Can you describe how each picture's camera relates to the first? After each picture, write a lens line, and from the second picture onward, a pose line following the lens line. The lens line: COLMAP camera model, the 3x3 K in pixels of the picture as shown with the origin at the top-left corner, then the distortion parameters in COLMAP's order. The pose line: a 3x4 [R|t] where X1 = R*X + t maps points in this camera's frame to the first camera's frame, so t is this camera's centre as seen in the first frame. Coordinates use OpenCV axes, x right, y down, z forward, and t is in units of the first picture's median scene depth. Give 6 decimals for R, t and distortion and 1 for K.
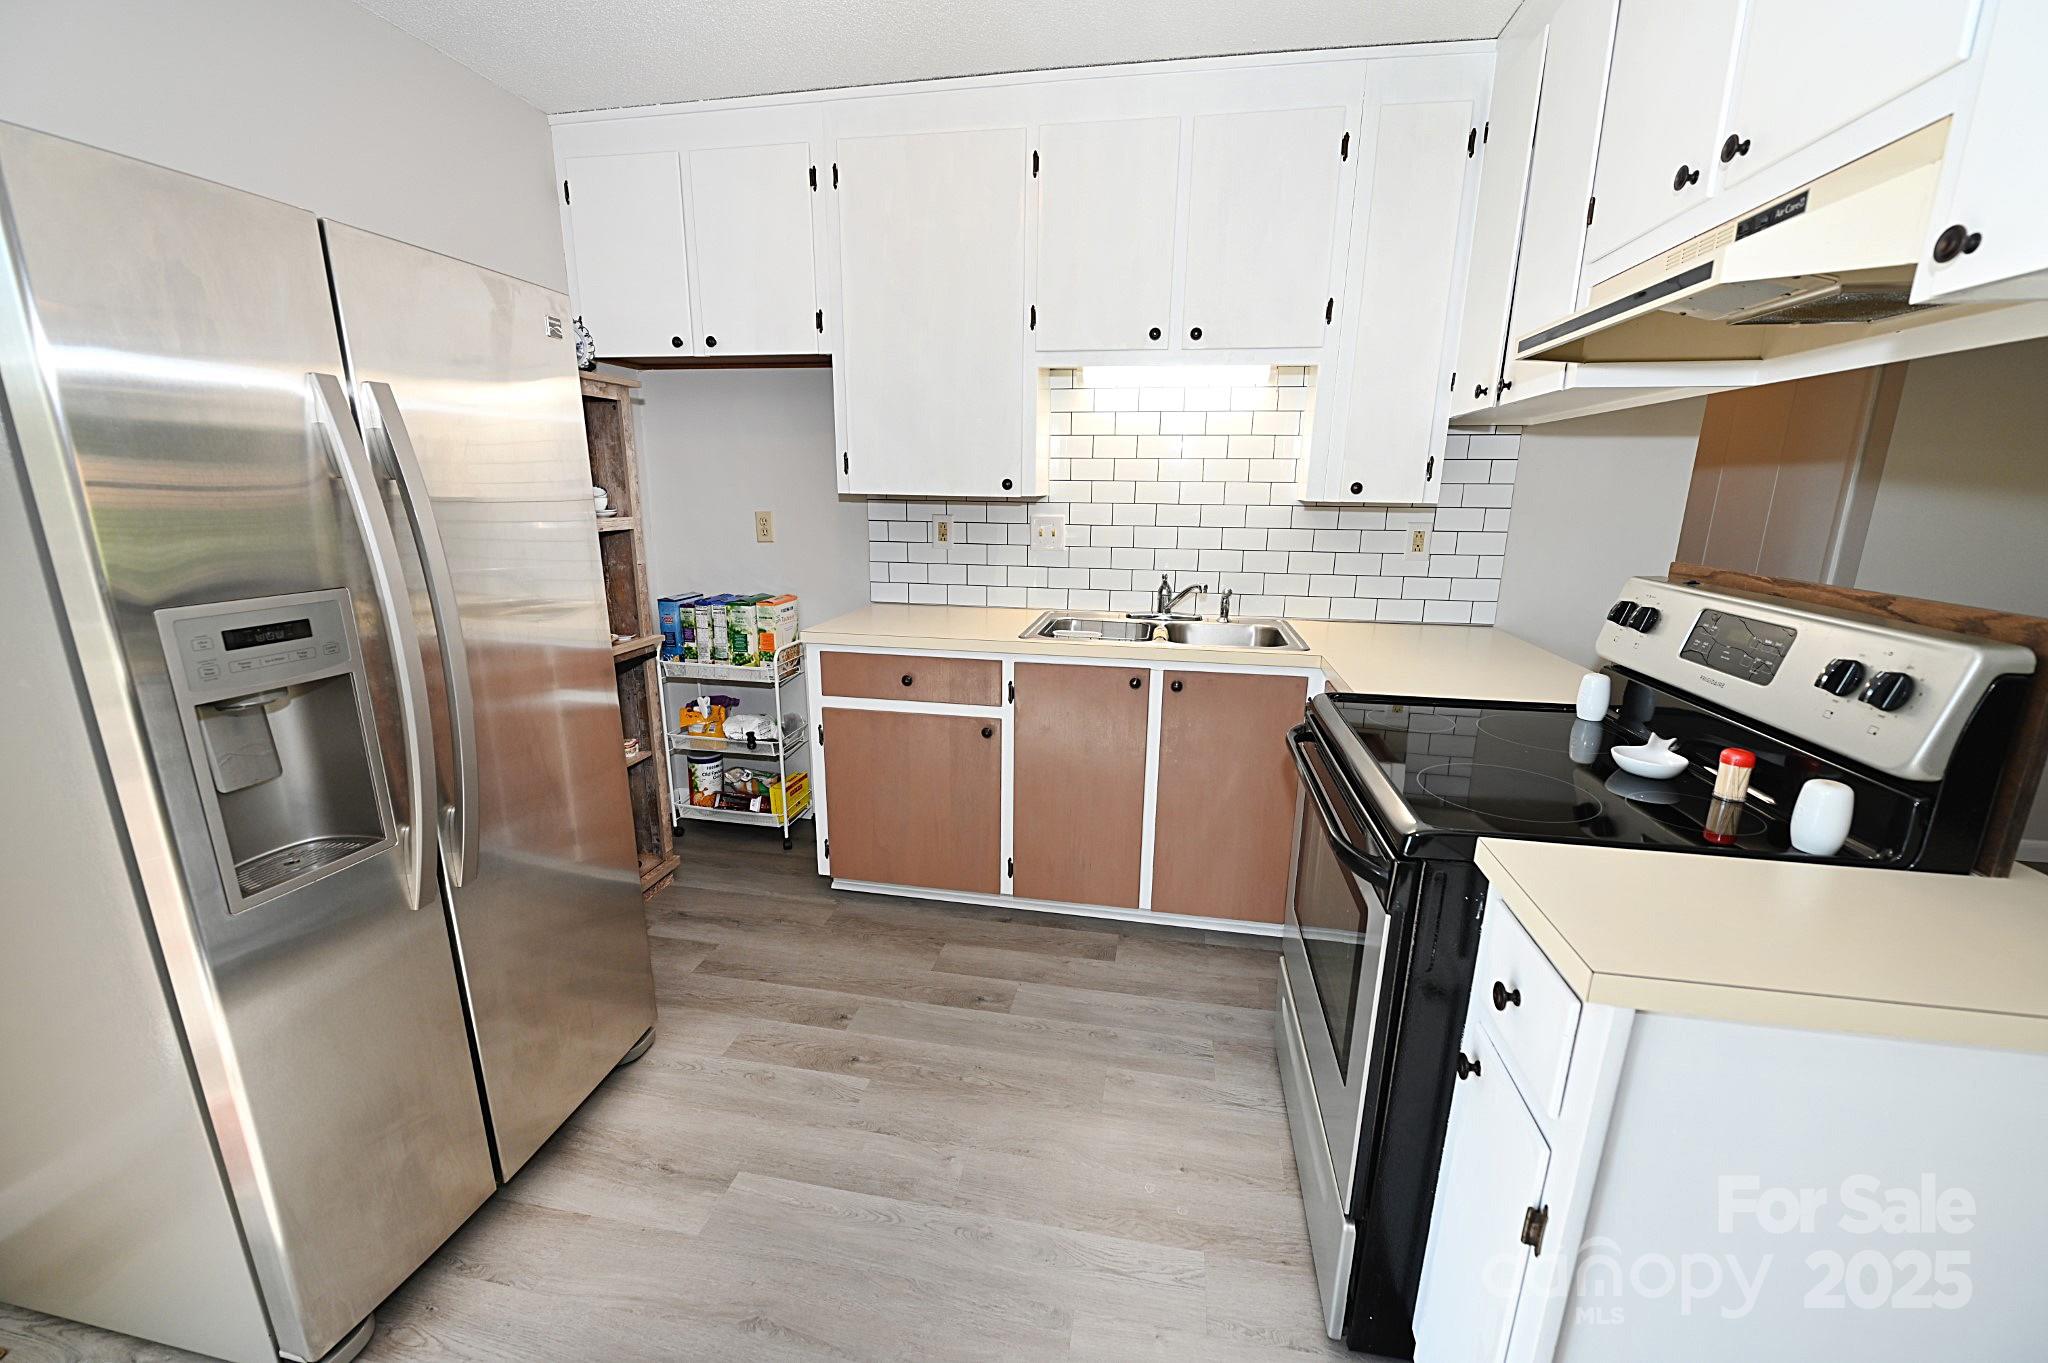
lens RADIAL K [[808.5, 0, 1026.9], [0, 808.5, 689.9], [0, 0, 1]] dist [-0.008208, -0.000666]
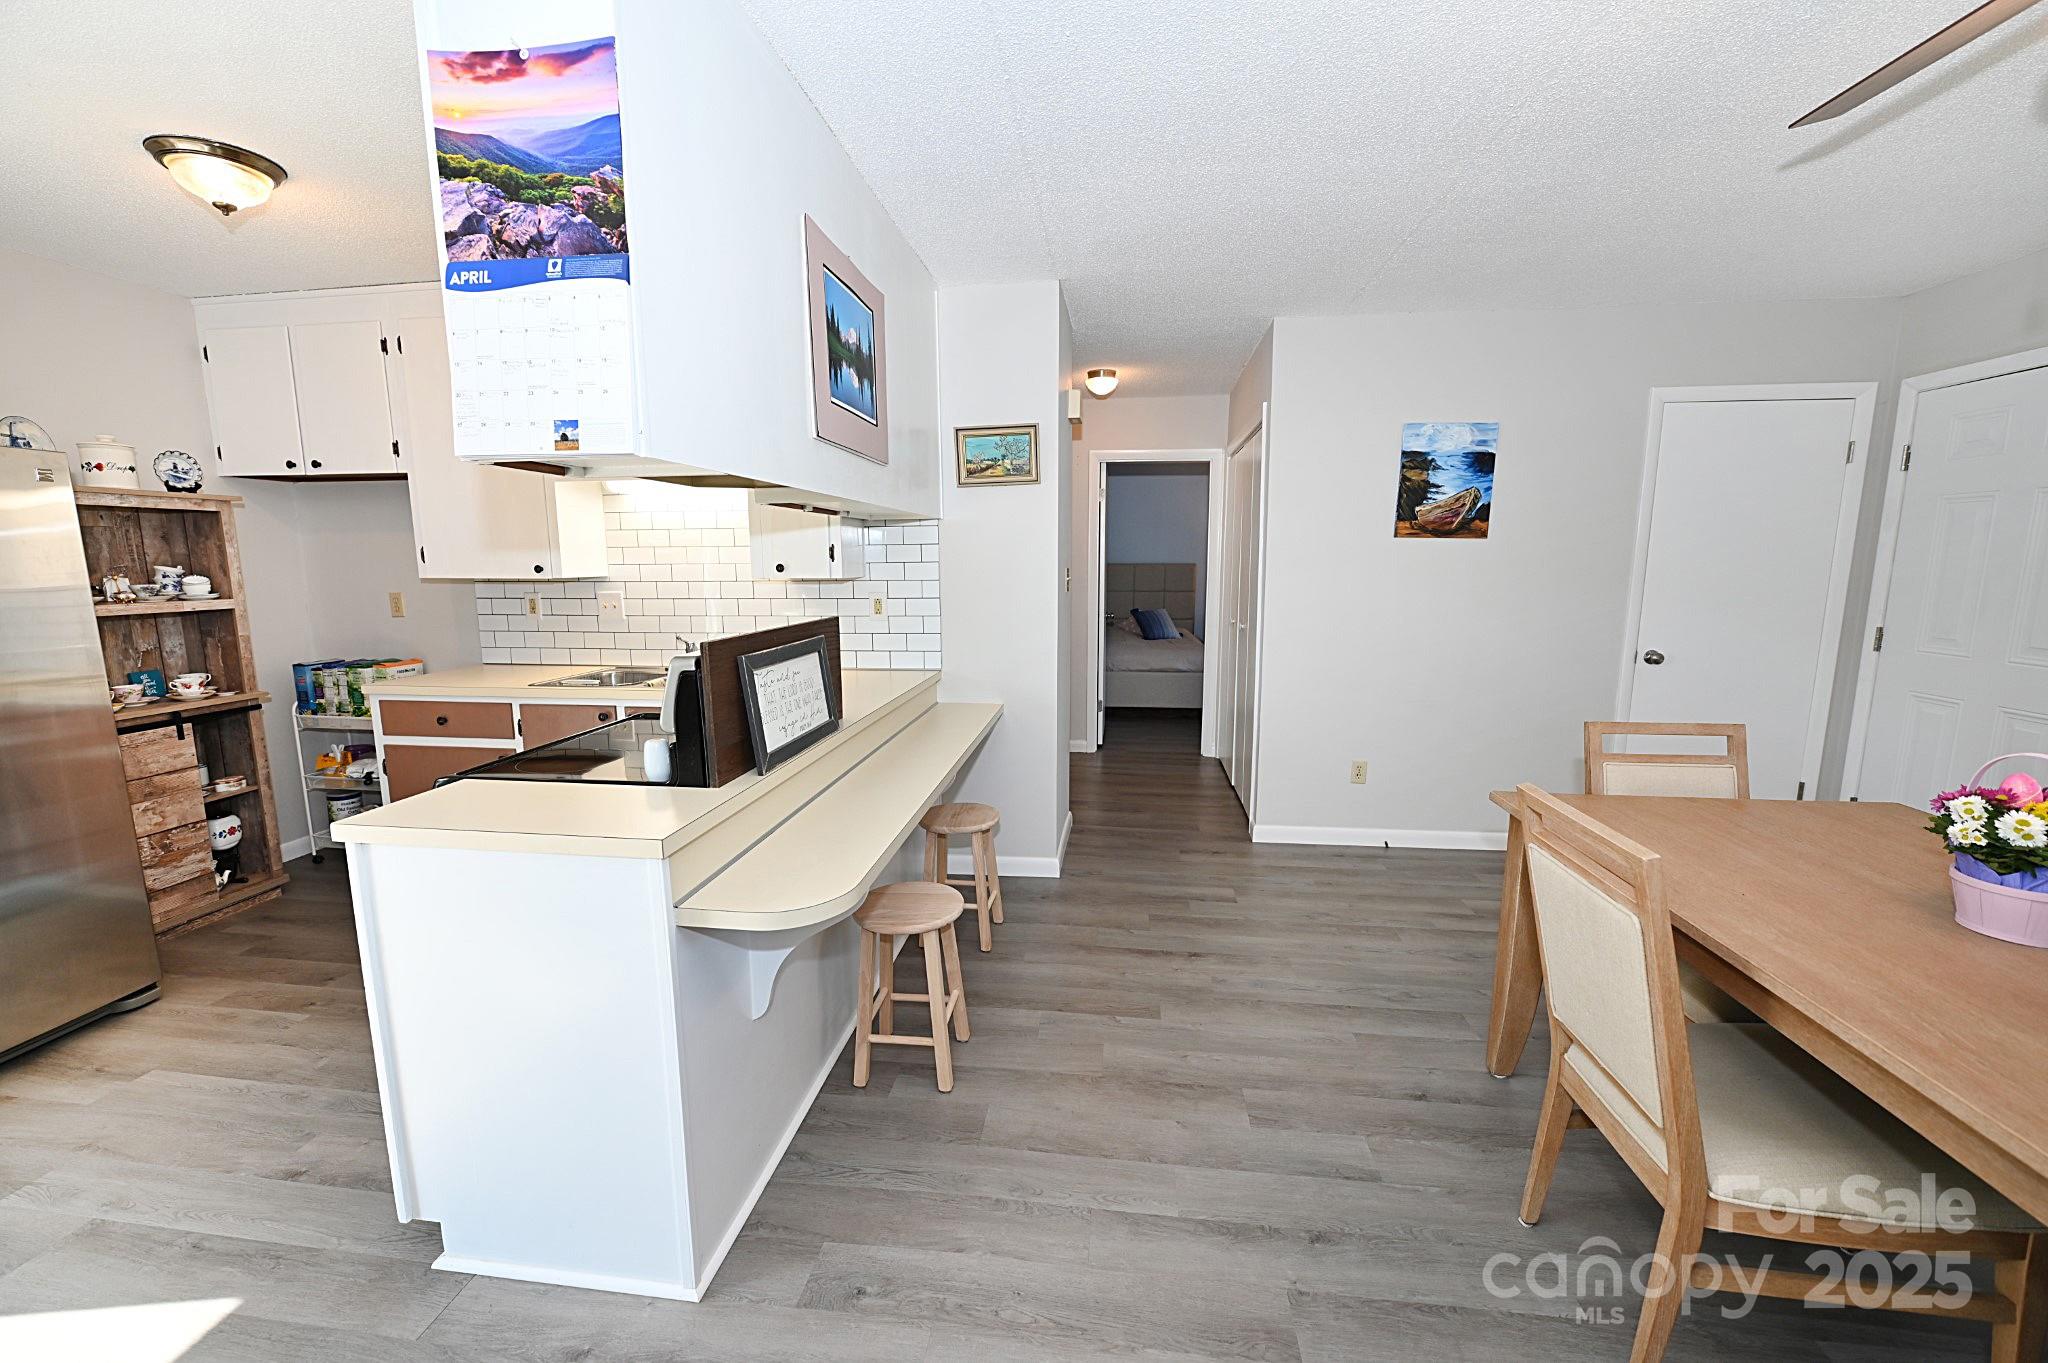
lens RADIAL K [[808.5, 0, 1020.3], [0, 808.5, 685.7], [0, 0, 1]] dist [-0.008208, -0.000666]
pose [[0.998385, -0.022833, 0.052014, 0.644497], [0.027564, 0.995365, -0.092129, 0.069411], [-0.049669, 0.093414, 0.994388, -0.294433]]
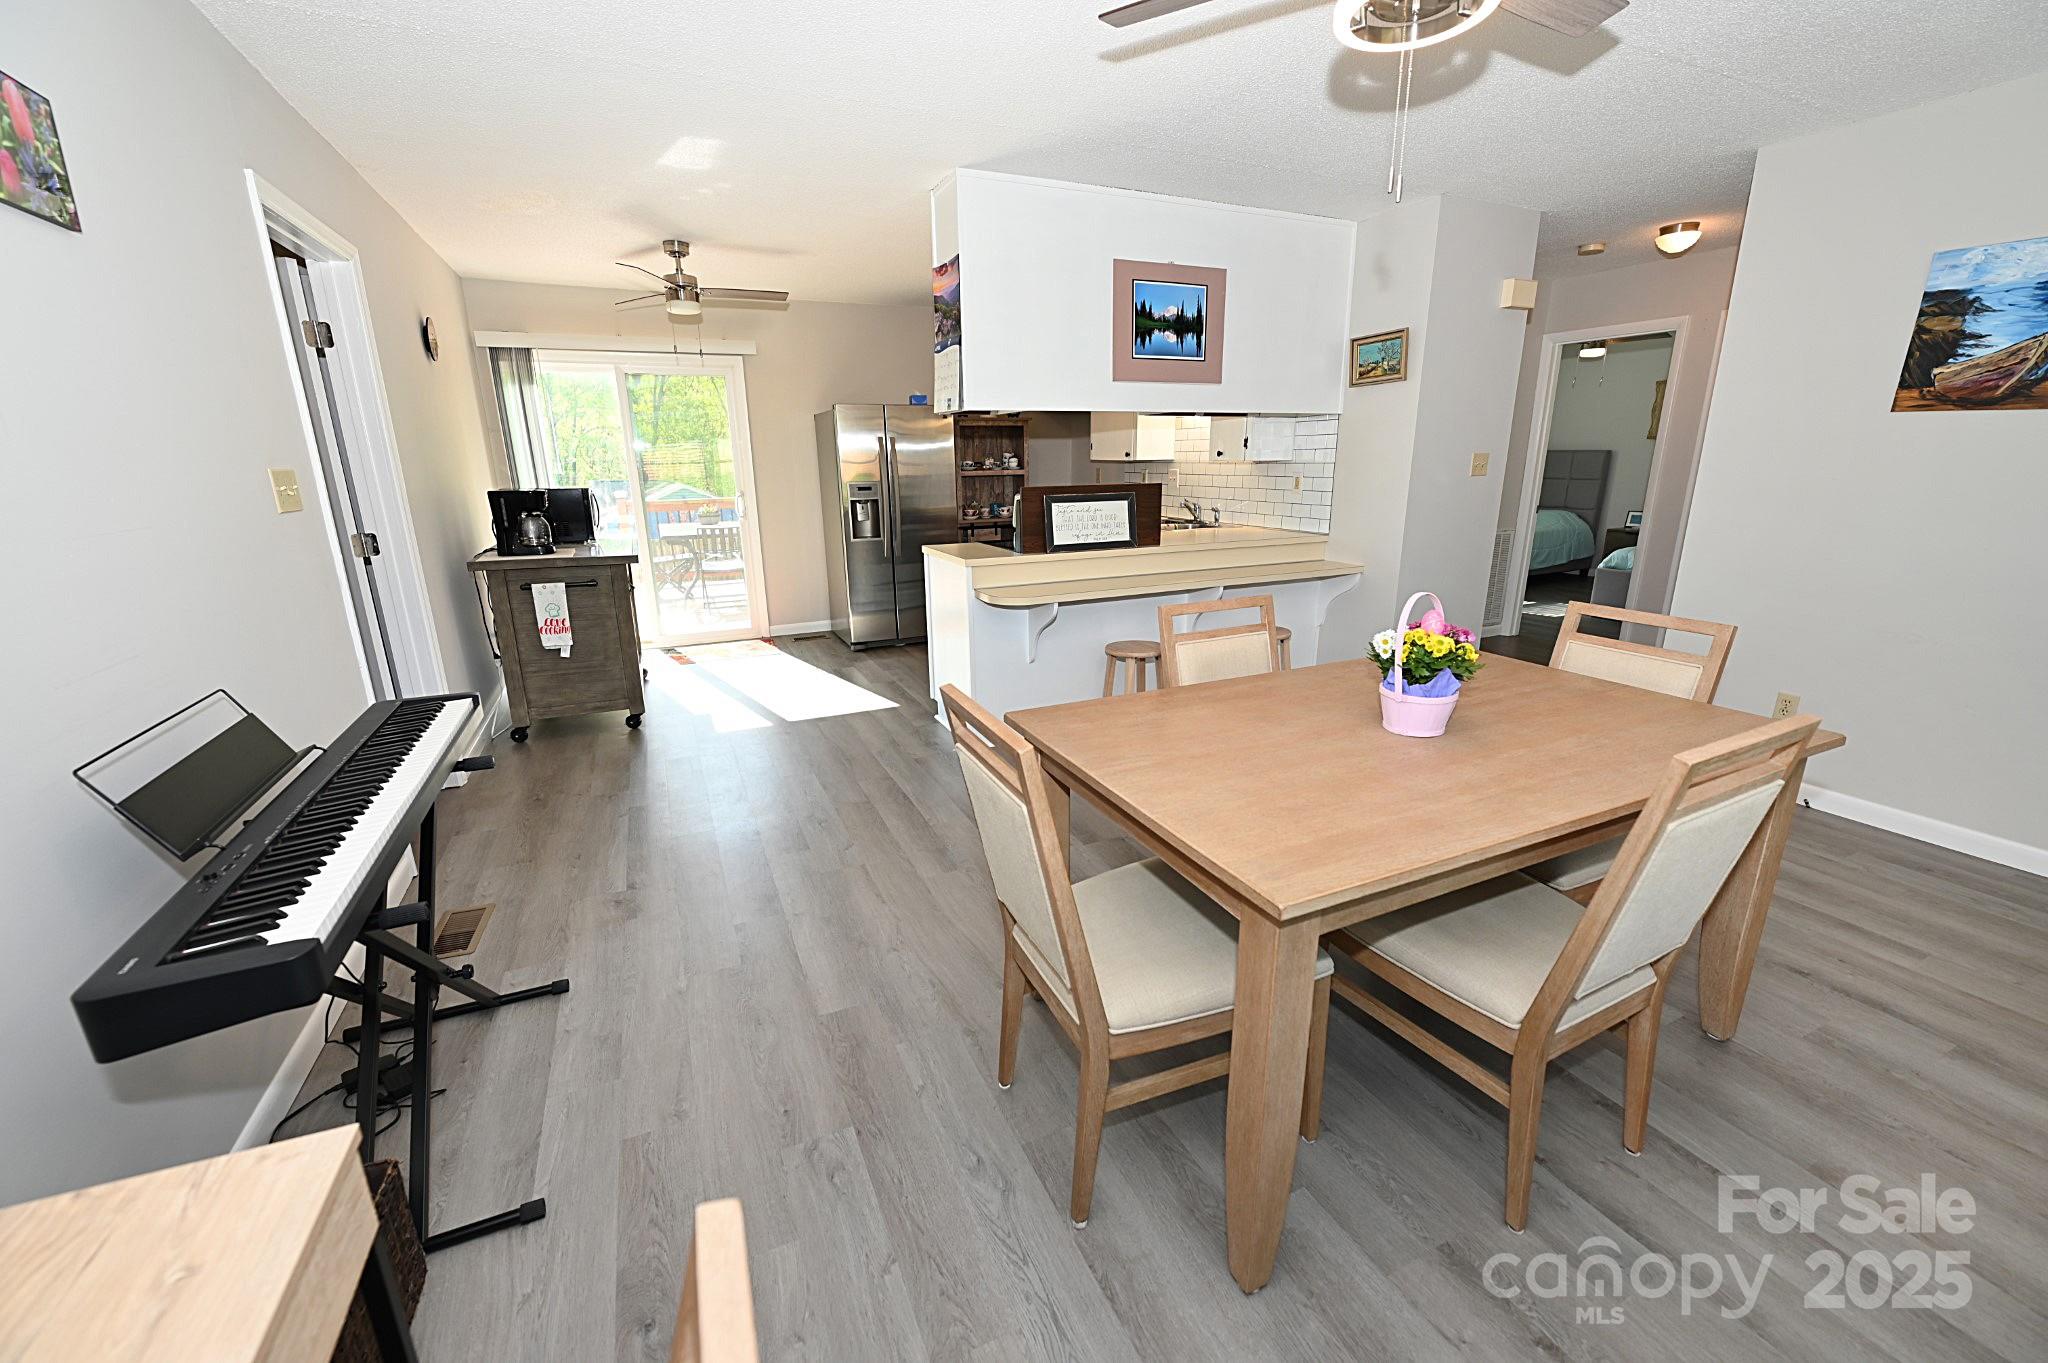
lens RADIAL K [[808.5, 0, 1029.1], [0, 808.5, 684.0], [0, 0, 1]] dist [-0.008208, -0.000666]
pose [[0.577234, 0.206018, -0.790163, 1.622330], [-0.182226, 0.975748, 0.121284, 0.134096], [0.795987, 0.073979, 0.600776, -0.478294]]
